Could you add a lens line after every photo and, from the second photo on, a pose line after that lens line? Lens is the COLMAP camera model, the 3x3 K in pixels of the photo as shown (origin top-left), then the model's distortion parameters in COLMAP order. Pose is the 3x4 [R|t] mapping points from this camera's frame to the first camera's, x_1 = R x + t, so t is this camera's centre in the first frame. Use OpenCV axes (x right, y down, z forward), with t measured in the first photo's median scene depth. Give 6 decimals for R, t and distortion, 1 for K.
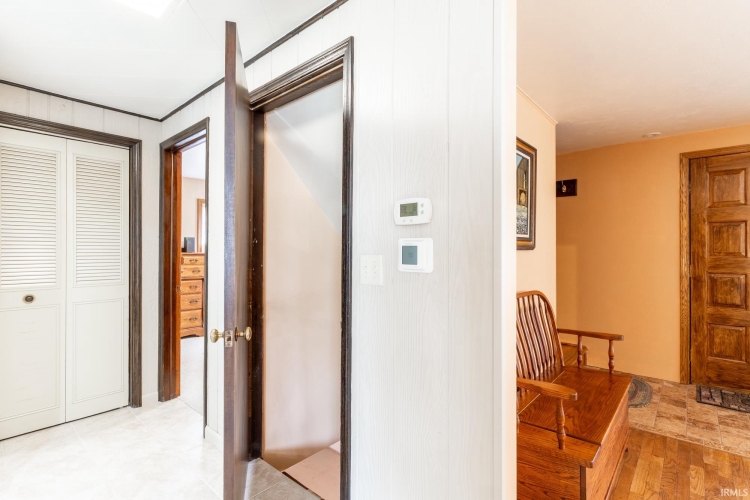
lens RADIAL K [[367.0, 0, 374.1], [0, 367.0, 249.6], [0, 0, 1]] dist [-0.002160, -0.000261]
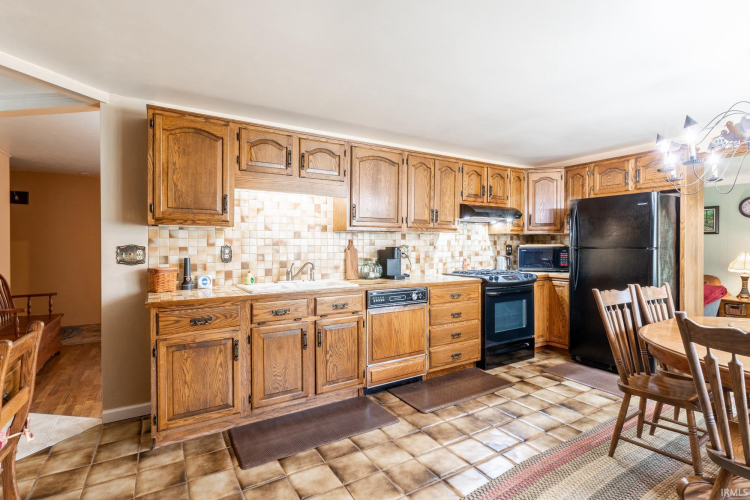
lens RADIAL K [[367.0, 0, 374.2], [0, 367.0, 250.6], [0, 0, 1]] dist [-0.002160, -0.000261]
pose [[0.311524, -0.004348, 0.950228, -0.327961], [-0.008435, 0.999937, 0.007341, 0.001834], [-0.950201, -0.010303, 0.311468, -0.622317]]
